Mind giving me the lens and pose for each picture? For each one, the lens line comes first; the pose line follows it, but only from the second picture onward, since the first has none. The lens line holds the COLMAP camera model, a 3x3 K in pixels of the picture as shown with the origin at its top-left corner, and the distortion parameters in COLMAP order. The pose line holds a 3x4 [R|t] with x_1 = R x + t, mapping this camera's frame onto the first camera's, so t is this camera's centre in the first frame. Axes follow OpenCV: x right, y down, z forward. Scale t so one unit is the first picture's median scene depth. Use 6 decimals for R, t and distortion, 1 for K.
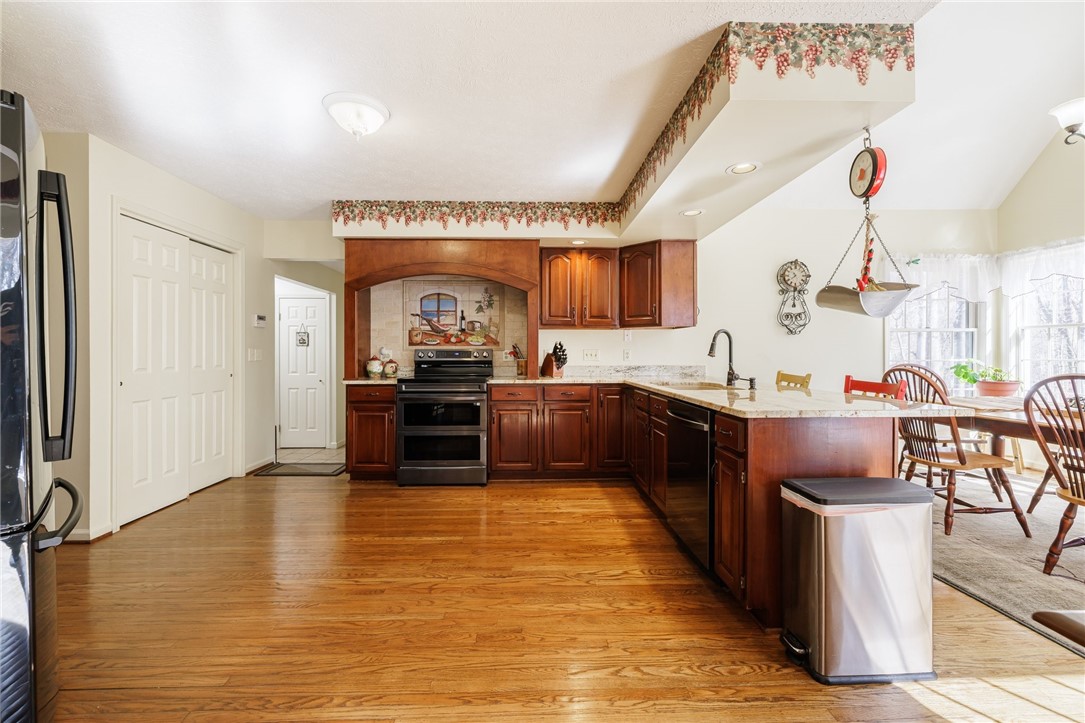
lens RADIAL K [[458.3, 0, 543.5], [0, 458.3, 356.7], [0, 0, 1]] dist [-0.003647, 0.000010]
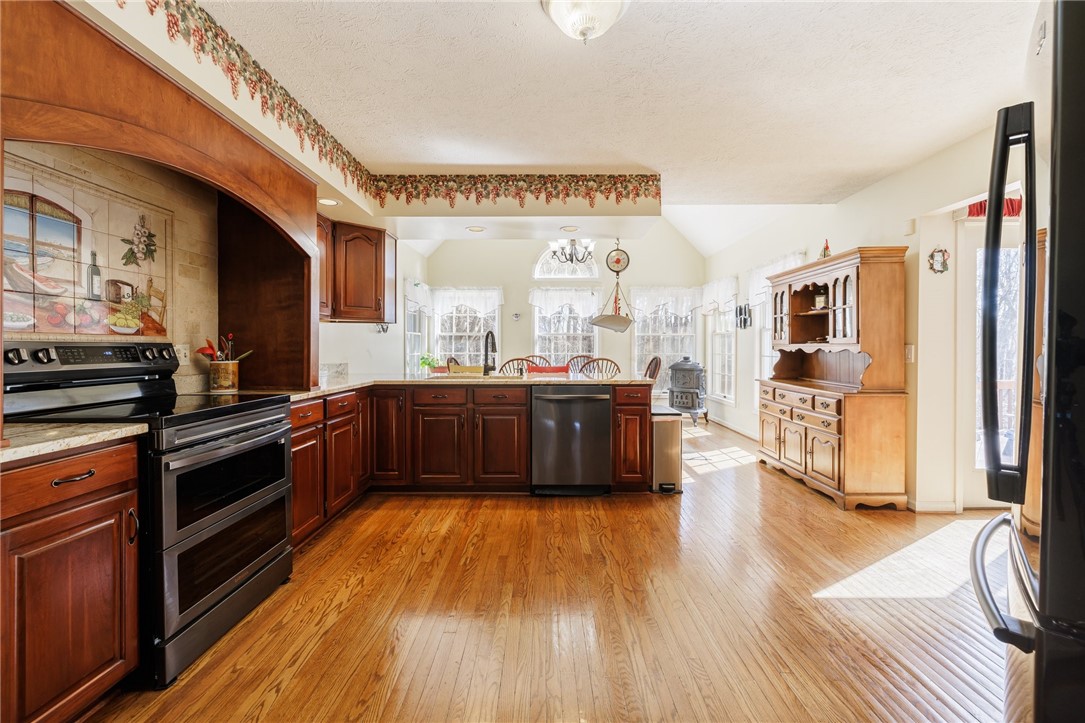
lens RADIAL K [[458.3, 0, 545.1], [0, 458.3, 352.5], [0, 0, 1]] dist [-0.003647, 0.000010]
pose [[0.027148, -0.011892, 0.999561, -0.654560], [0.005916, 0.999914, 0.011735, -0.010018], [-0.999614, 0.005595, 0.027216, 0.619202]]
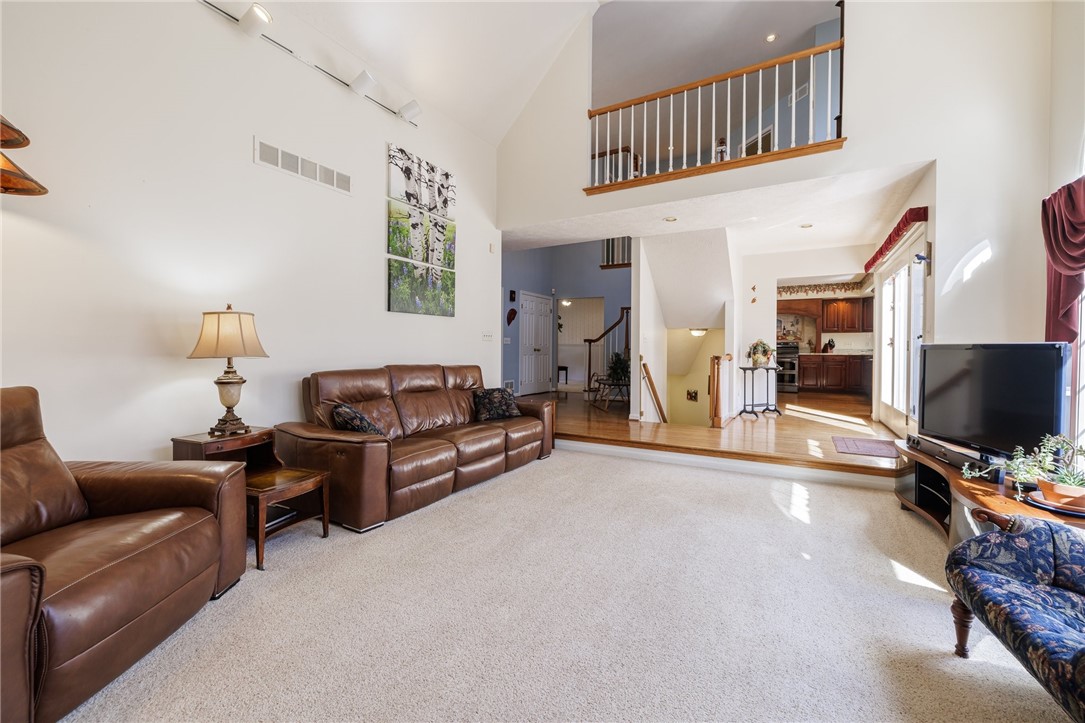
lens RADIAL K [[458.3, 0, 539.2], [0, 458.3, 358.6], [0, 0, 1]] dist [-0.003647, 0.000010]
pose [[0.846234, 0.013134, -0.532649, 0.018009], [-0.007824, 0.999895, 0.012225, 0.057331], [0.532754, -0.006178, 0.846248, -1.877473]]
